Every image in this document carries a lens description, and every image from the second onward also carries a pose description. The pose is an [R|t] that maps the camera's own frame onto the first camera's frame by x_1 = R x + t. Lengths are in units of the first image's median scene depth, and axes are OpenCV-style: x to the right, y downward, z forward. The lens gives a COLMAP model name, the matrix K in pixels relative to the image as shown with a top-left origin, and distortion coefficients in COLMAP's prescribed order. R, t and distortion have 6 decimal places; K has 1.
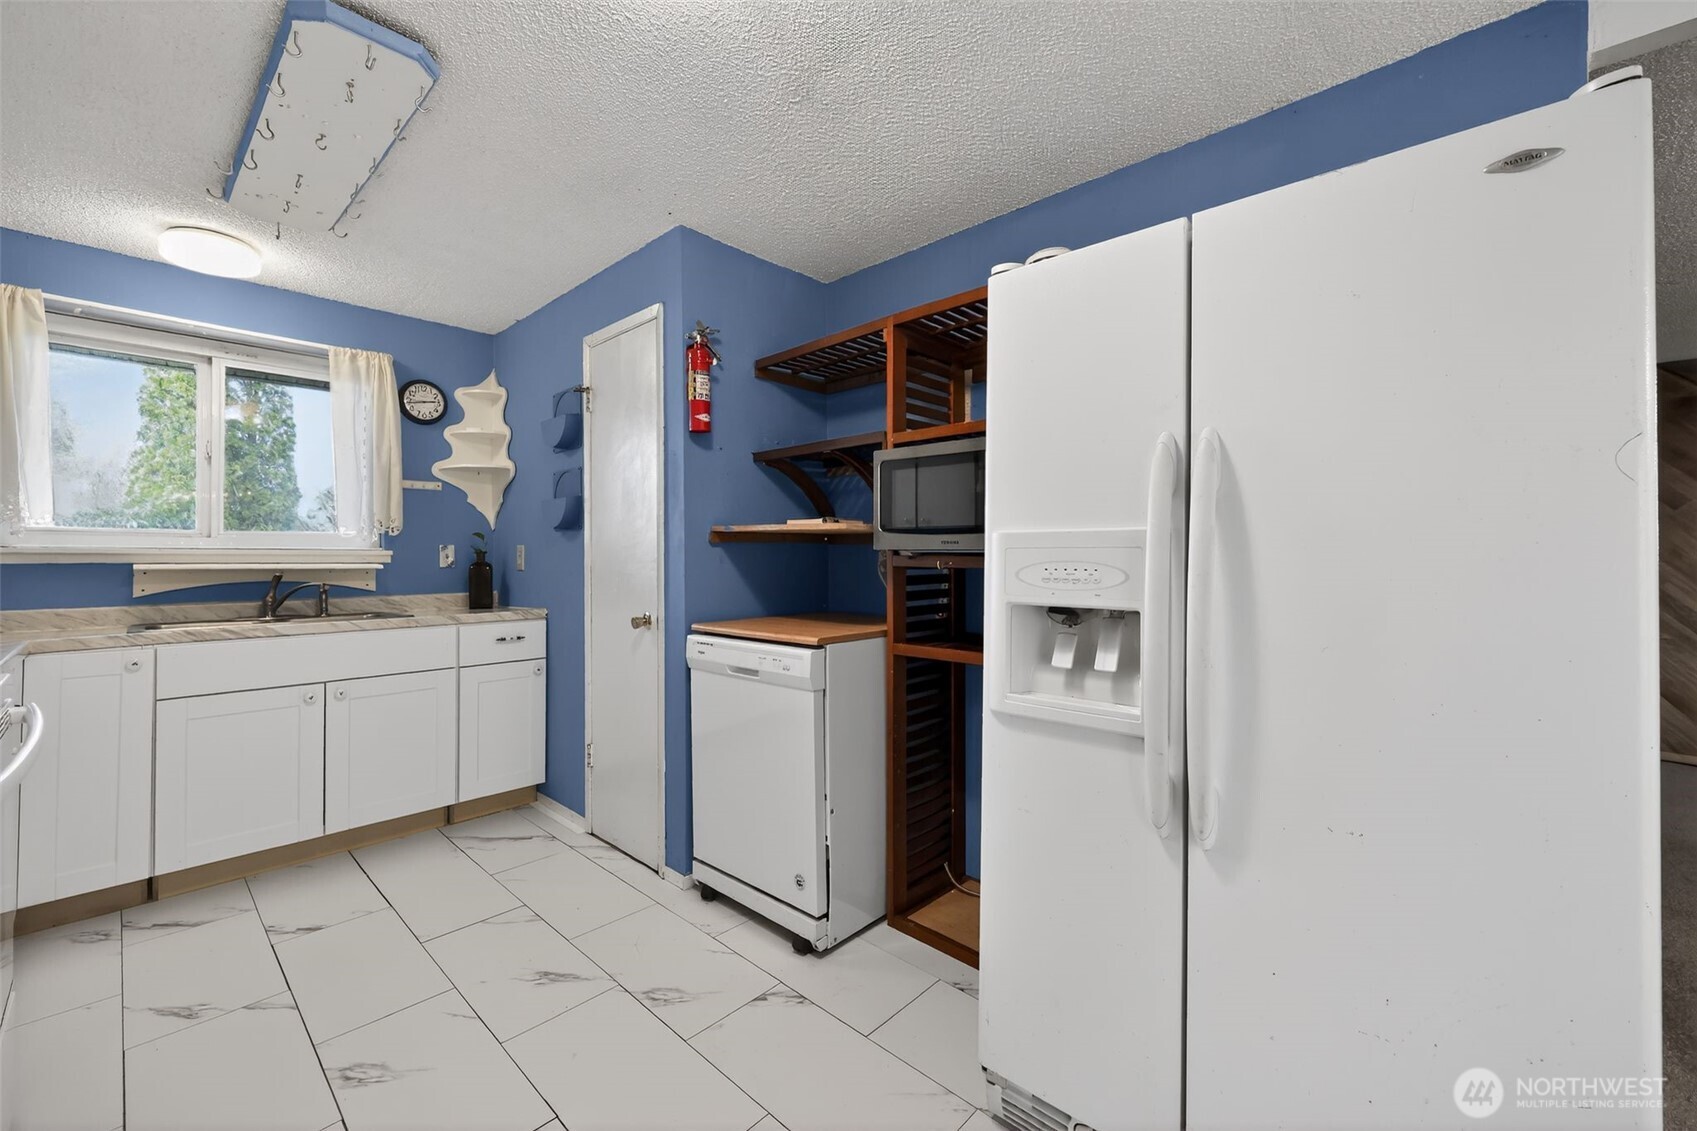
lens RADIAL K [[688.8, 0, 838.8], [0, 688.8, 551.3], [0, 0, 1]] dist [-0.000968, -0.000115]
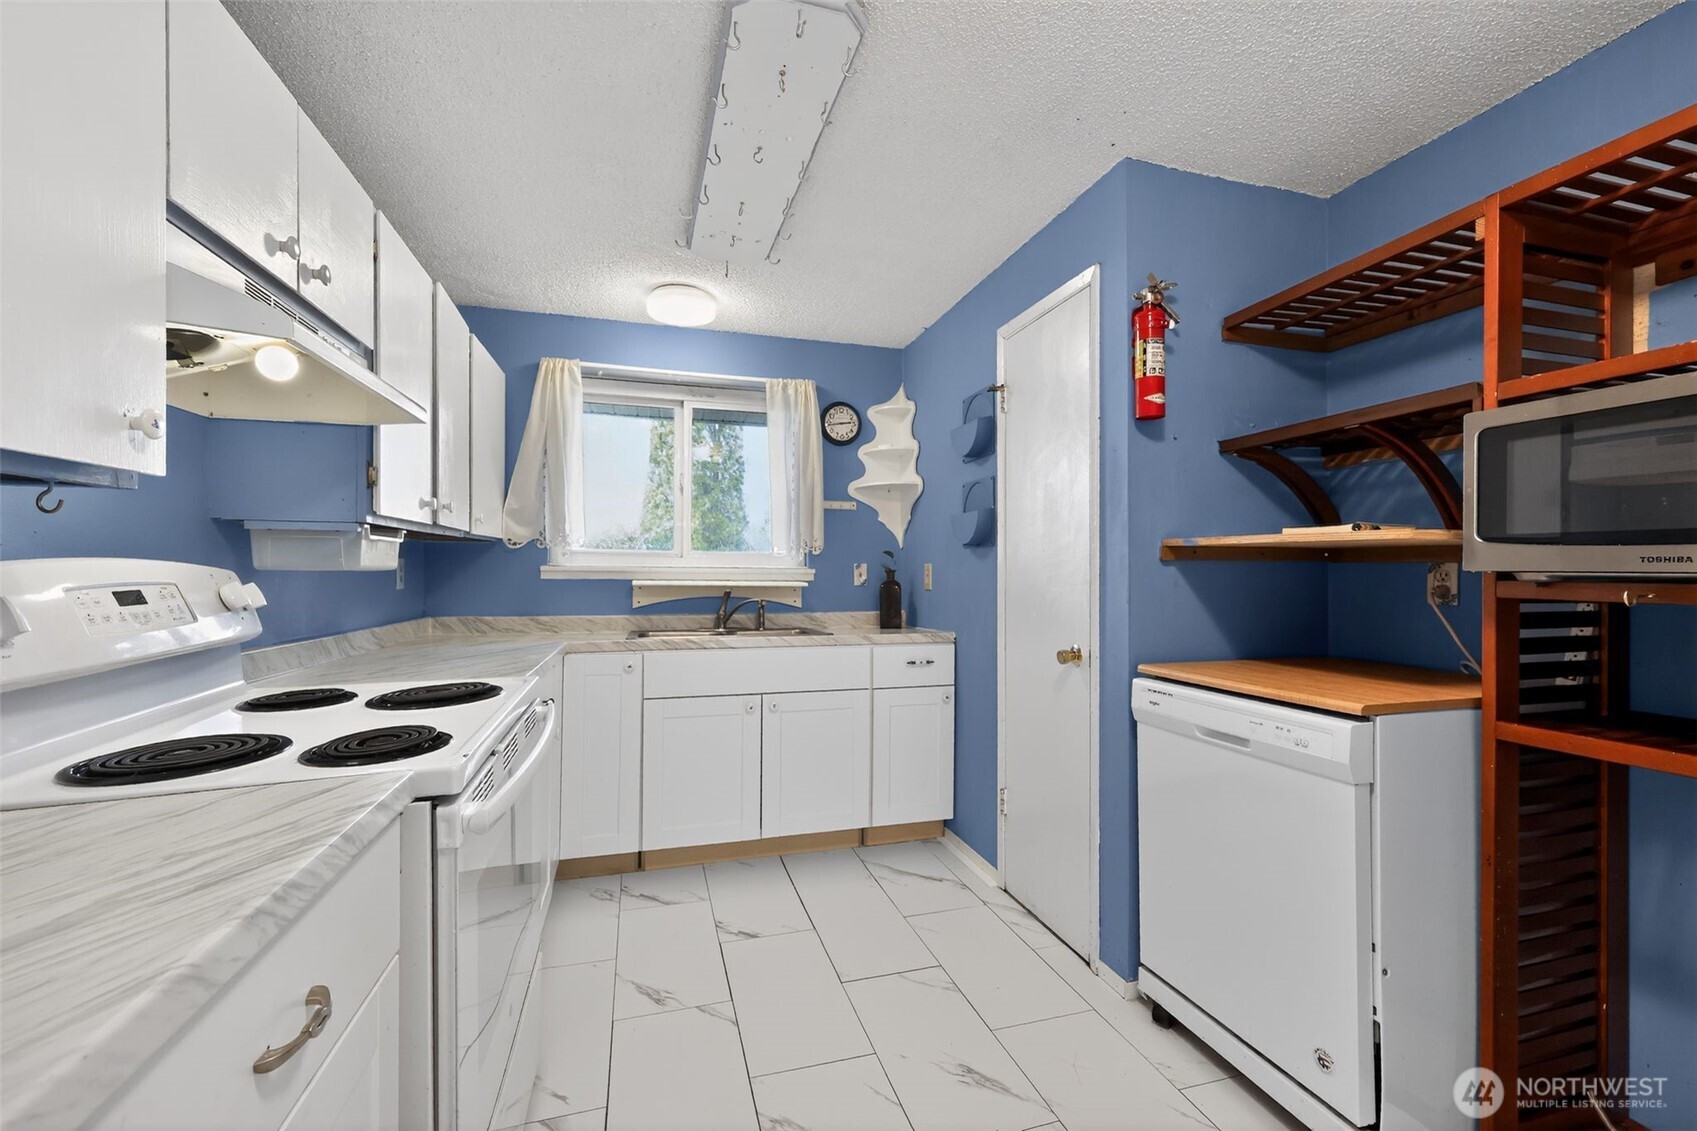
lens RADIAL K [[688.8, 0, 846.0], [0, 688.8, 568.6], [0, 0, 1]] dist [-0.000968, -0.000115]
pose [[0.865391, 0.002221, -0.501093, -0.108162], [-0.002408, 0.999997, 0.000273, -0.002739], [0.501092, 0.000971, 0.865394, 0.153701]]
